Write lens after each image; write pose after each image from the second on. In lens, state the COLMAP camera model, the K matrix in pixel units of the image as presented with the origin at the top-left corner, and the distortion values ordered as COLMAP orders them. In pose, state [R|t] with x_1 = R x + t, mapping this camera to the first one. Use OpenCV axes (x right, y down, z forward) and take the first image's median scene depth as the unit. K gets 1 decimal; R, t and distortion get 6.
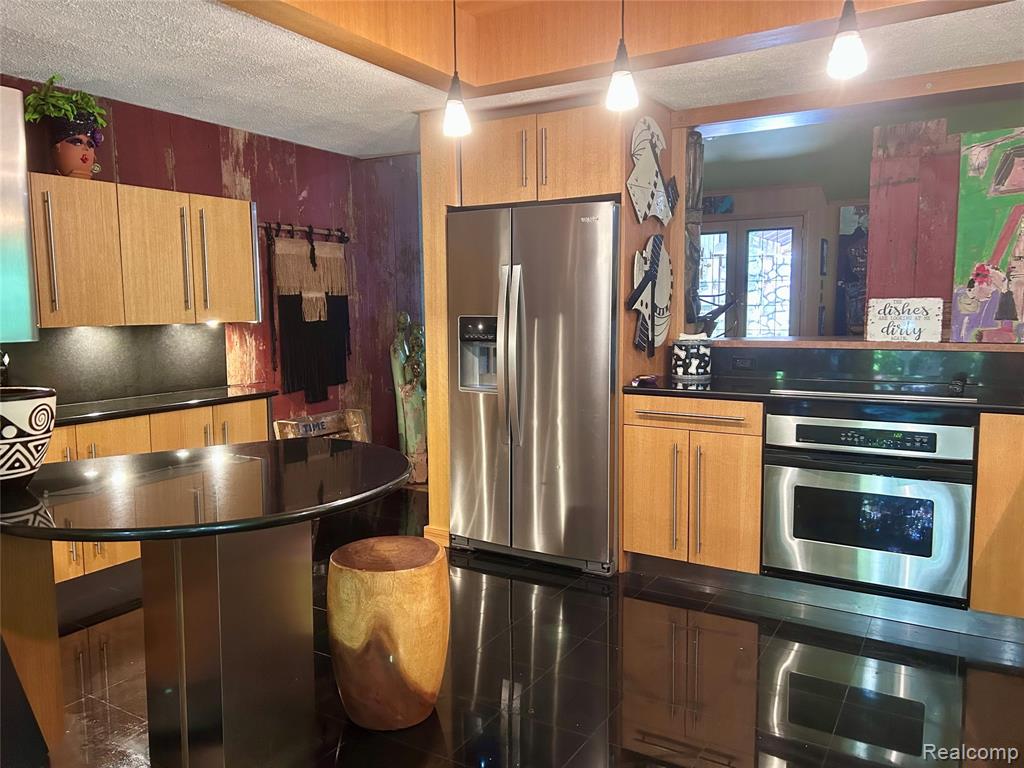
lens RADIAL K [[766.1, 0, 514.7], [0, 766.1, 381.3], [0, 0, 1]] dist [0.028901, -0.008995]
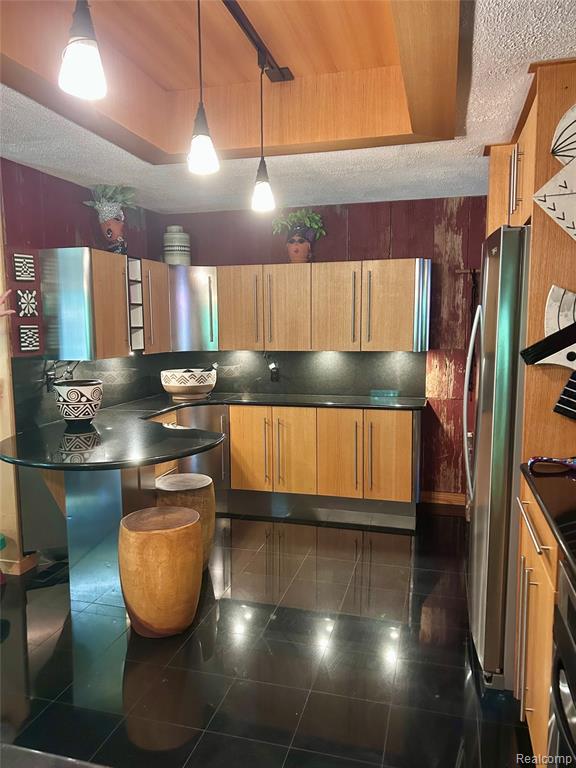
lens RADIAL K [[574.5, 0, 287.7], [0, 574.5, 386.8], [0, 0, 1]] dist [0.028901, -0.008995]
pose [[0.252549, 0.111276, -0.961164, 0.578730], [-0.090113, 0.991753, 0.091139, -0.091965], [0.963379, 0.063597, 0.260493, 0.579242]]
